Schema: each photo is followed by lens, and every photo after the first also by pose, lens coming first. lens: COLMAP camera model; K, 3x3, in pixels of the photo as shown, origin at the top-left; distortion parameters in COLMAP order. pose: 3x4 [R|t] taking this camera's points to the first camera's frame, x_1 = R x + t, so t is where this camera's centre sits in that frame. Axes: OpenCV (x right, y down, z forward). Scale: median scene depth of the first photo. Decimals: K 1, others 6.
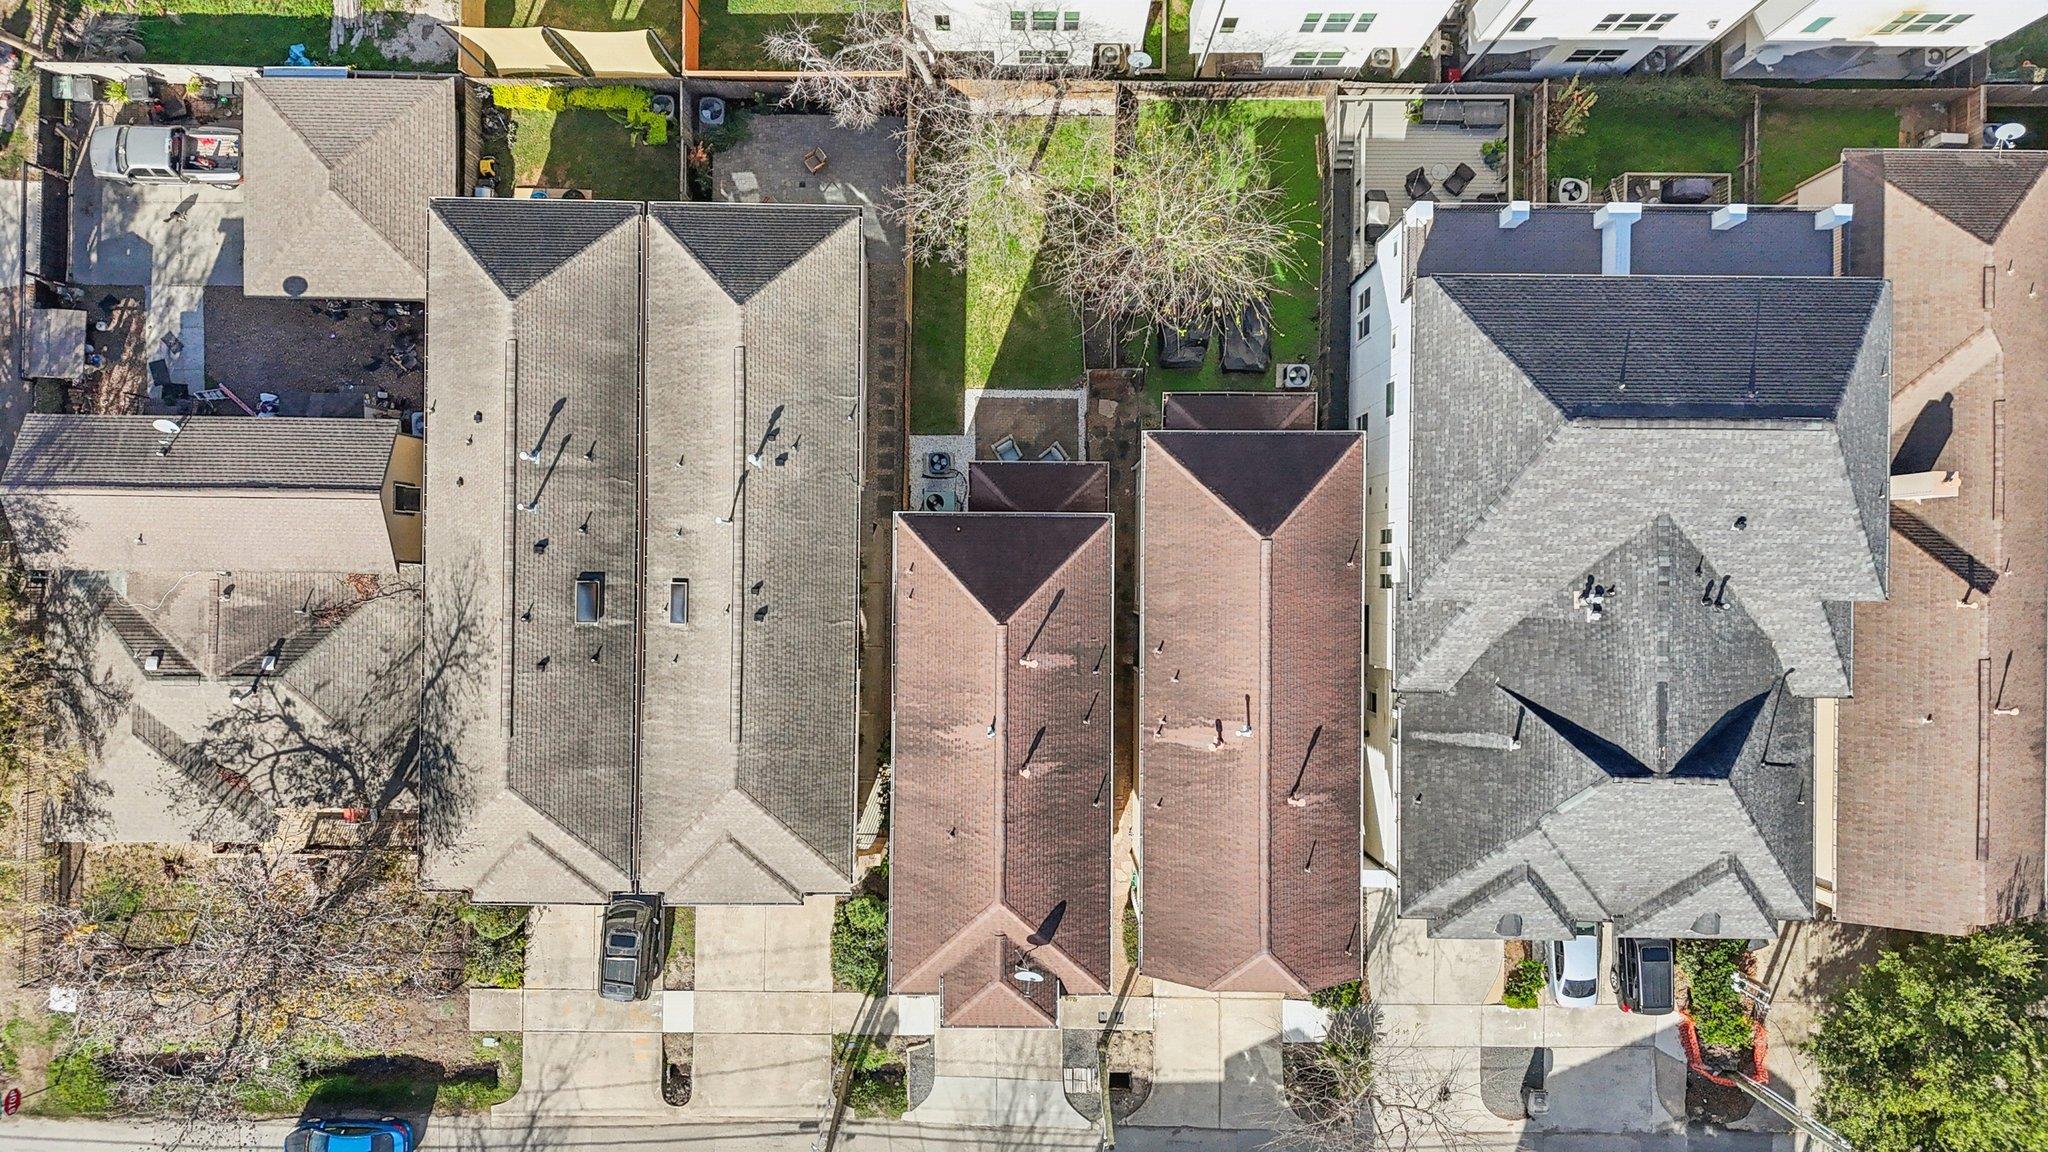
lens RADIAL K [[1466.5, 0, 1024.0], [0, 1466.5, 576.0], [0, 0, 1]] dist [0.034580, -0.006737]
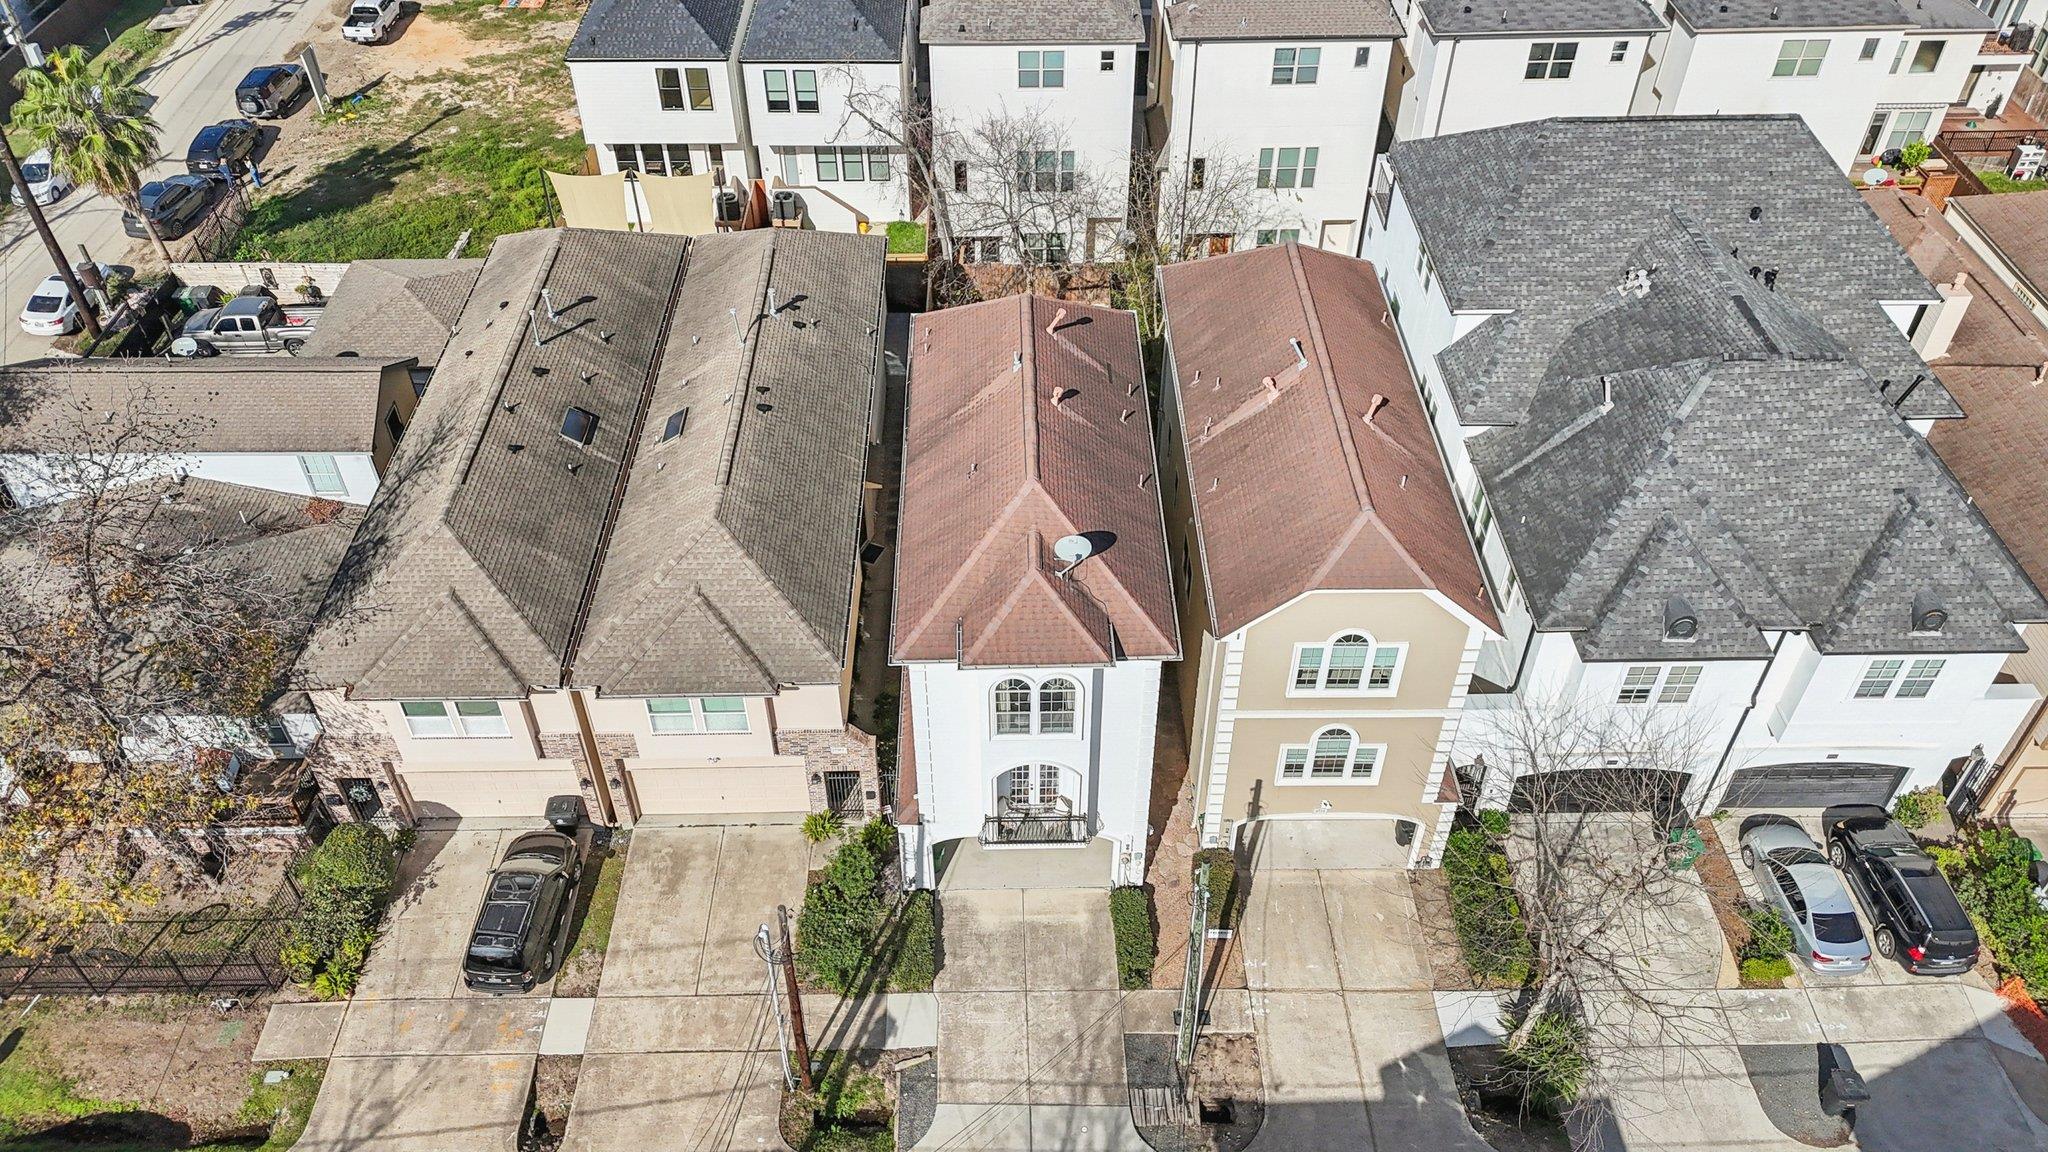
lens RADIAL K [[1466.5, 0, 1024.0], [0, 1466.5, 576.0], [0, 0, 1]] dist [0.034580, -0.006737]
pose [[0.999636, -0.018526, 0.019596, -0.030098], [0.026966, 0.691895, -0.721495, 0.656477], [-0.000192, 0.721761, 0.692143, 0.368900]]
